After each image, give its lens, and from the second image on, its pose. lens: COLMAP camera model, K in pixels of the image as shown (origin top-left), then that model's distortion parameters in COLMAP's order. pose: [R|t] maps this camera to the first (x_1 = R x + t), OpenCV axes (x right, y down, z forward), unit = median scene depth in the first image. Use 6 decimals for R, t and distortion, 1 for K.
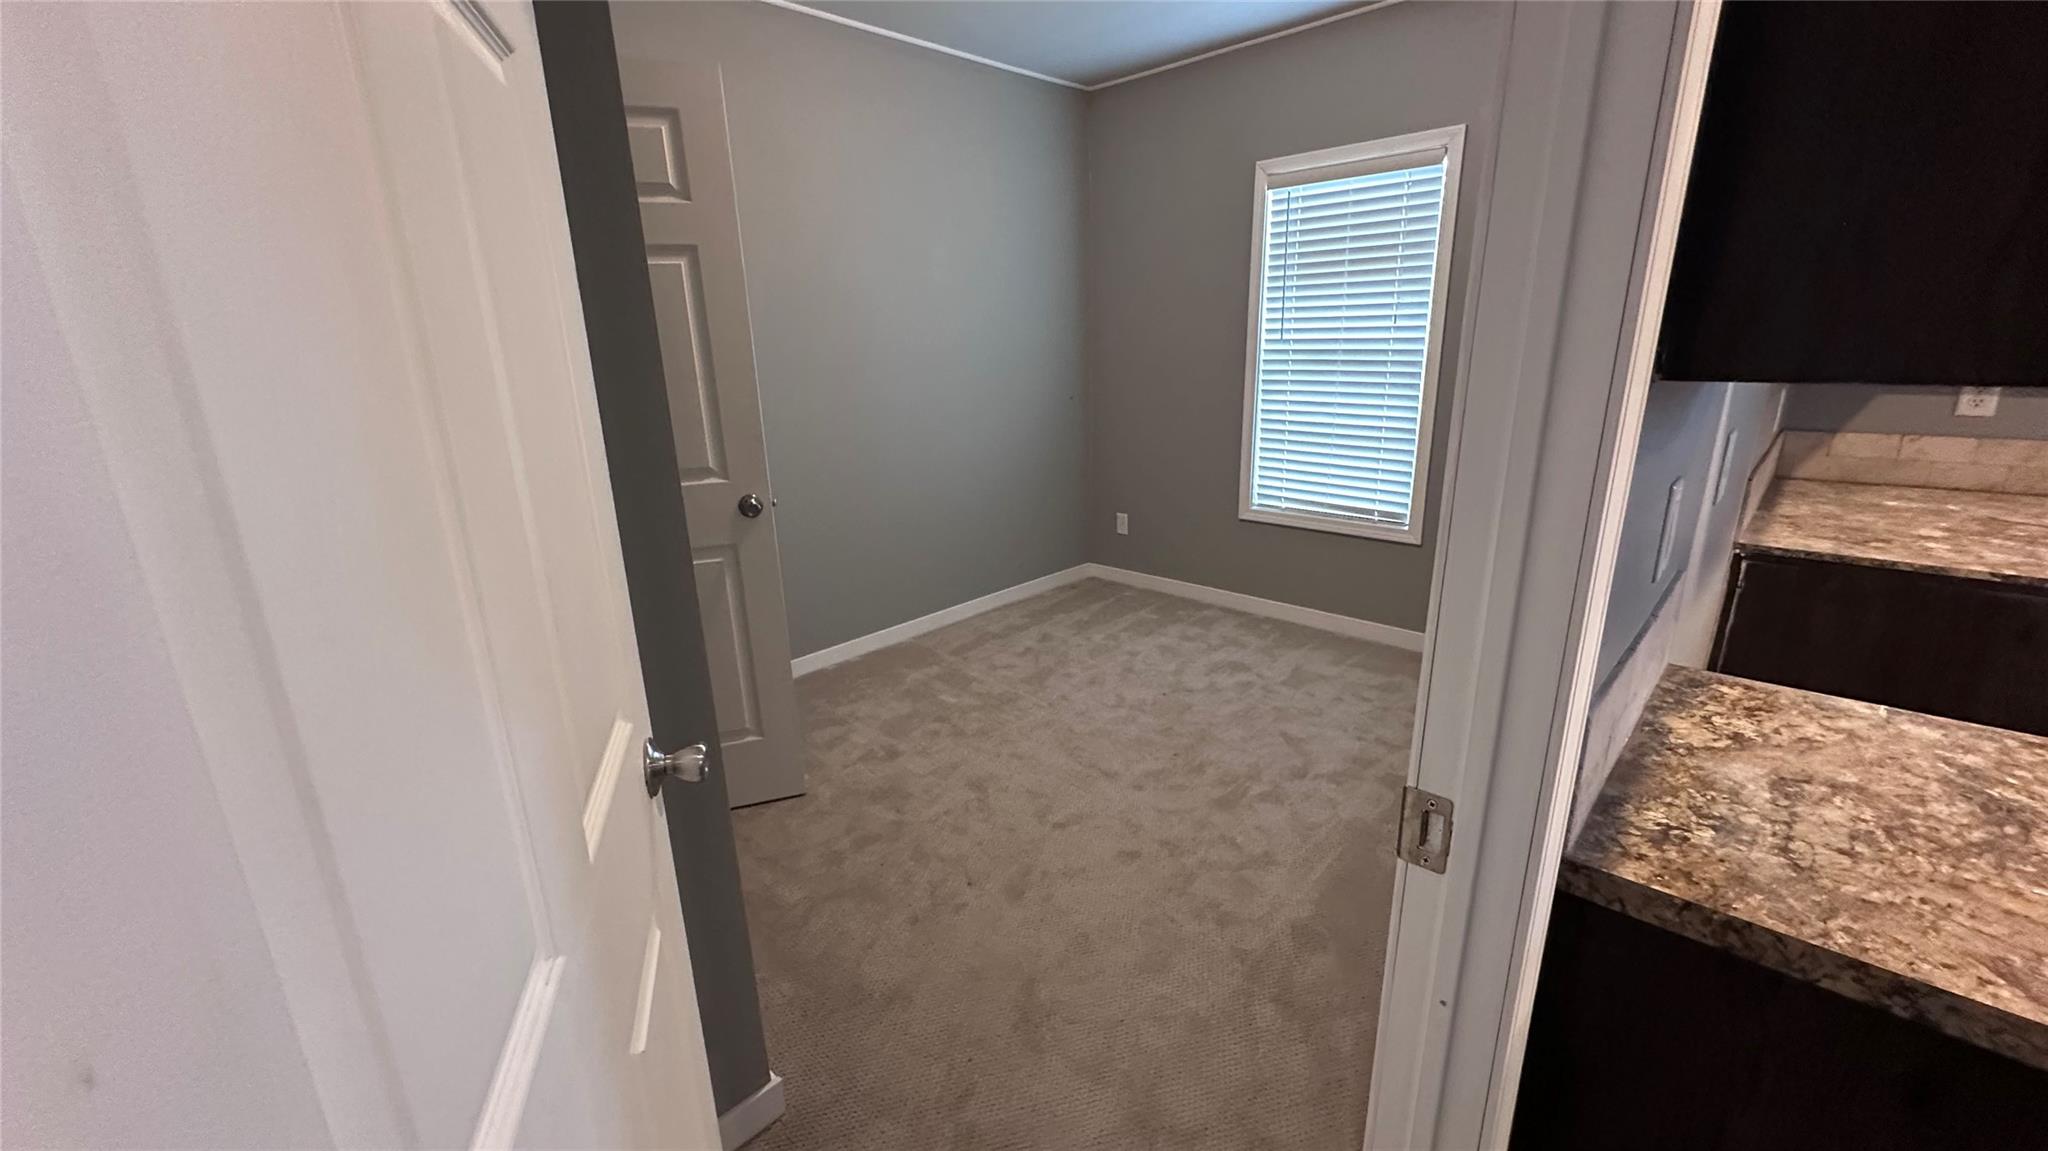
lens RADIAL K [[816.2, 0, 1025.4], [0, 816.2, 579.0], [0, 0, 1]] dist [-0.002768, -0.000360]
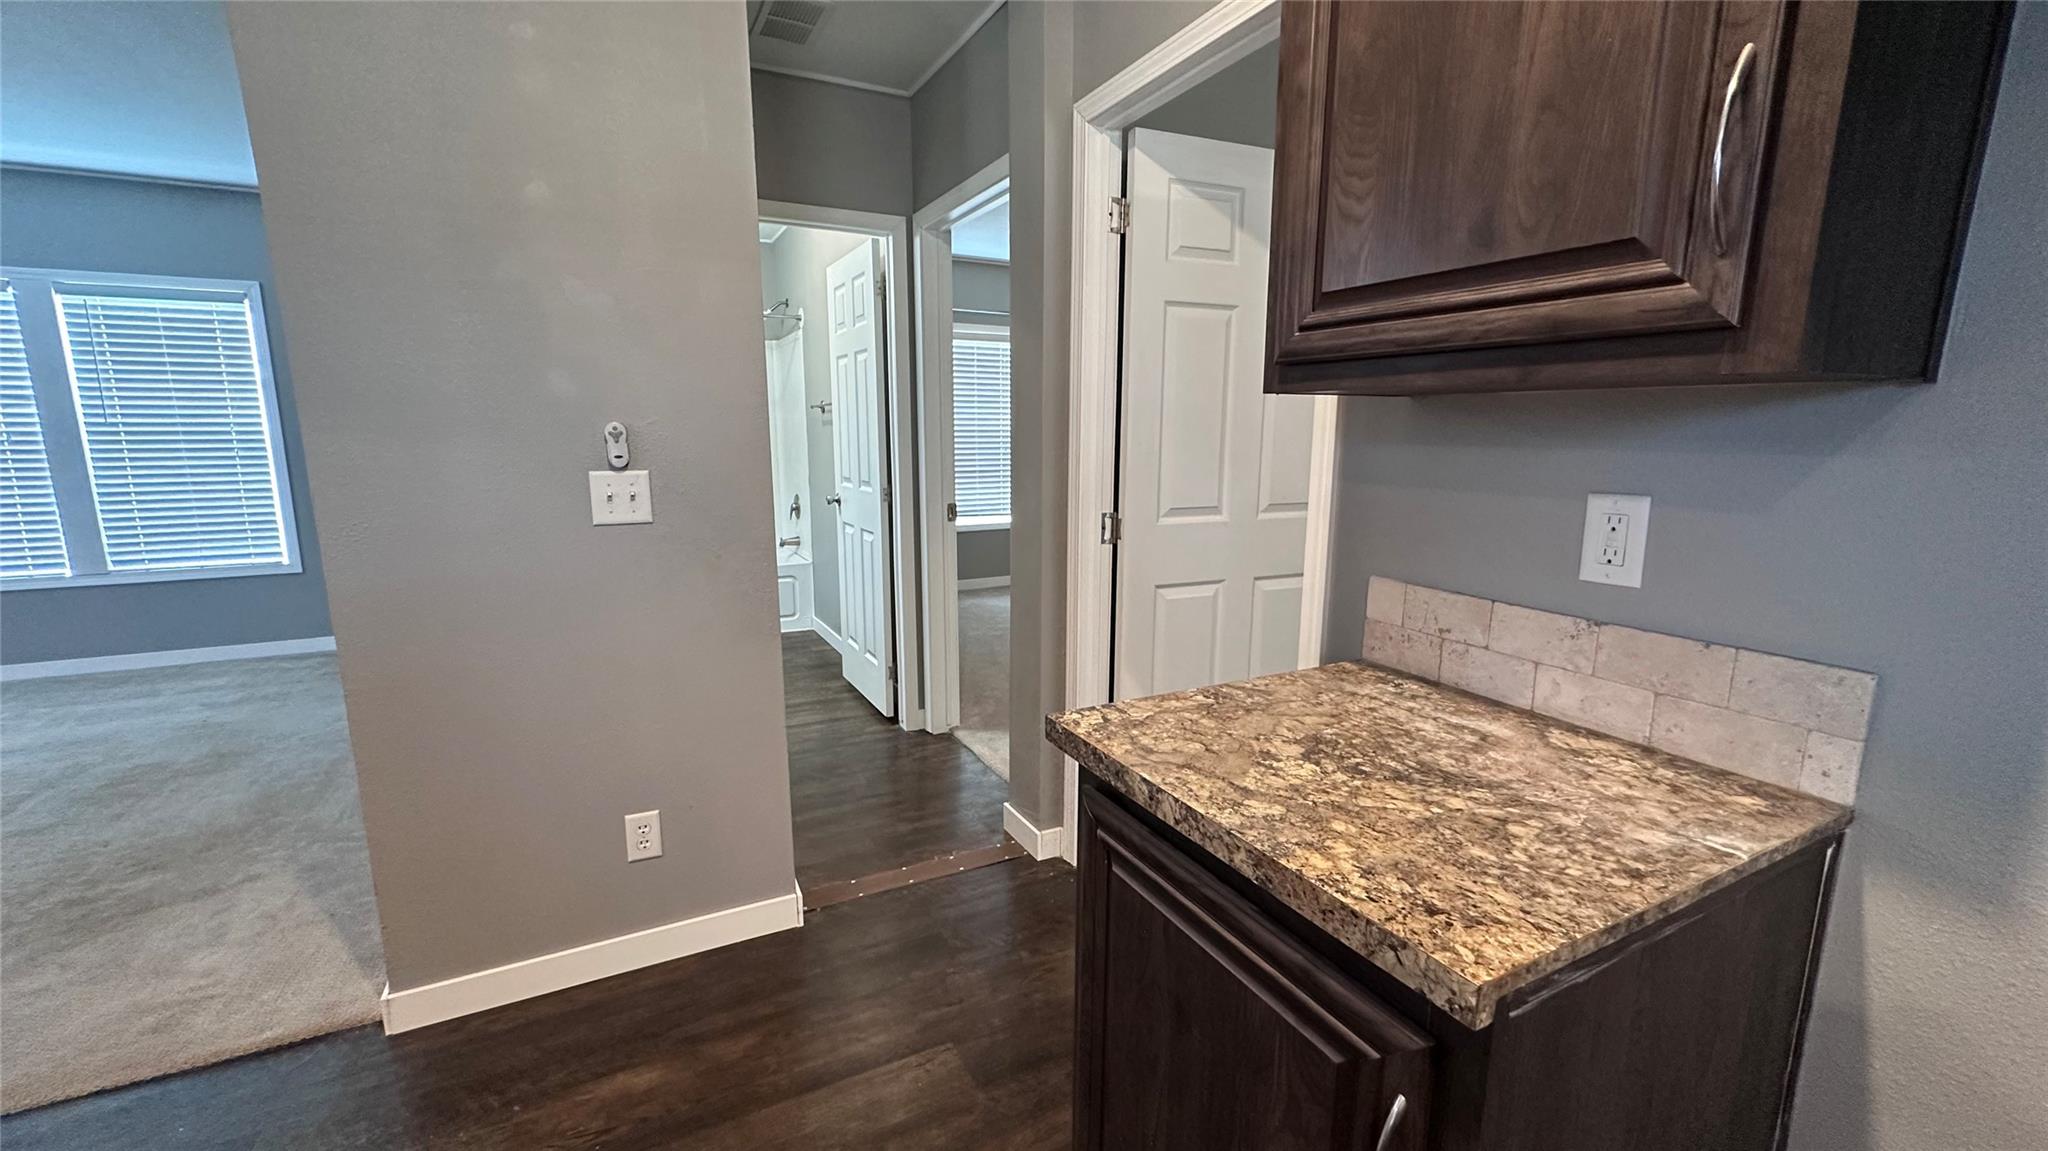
lens RADIAL K [[816.2, 0, 1023.4], [0, 816.2, 572.5], [0, 0, 1]] dist [-0.002768, -0.000360]
pose [[-0.316412, 0.194913, -0.928382, 2.072892], [-0.260373, 0.923233, 0.282573, -0.126320], [0.912190, 0.331134, -0.241372, 0.557587]]
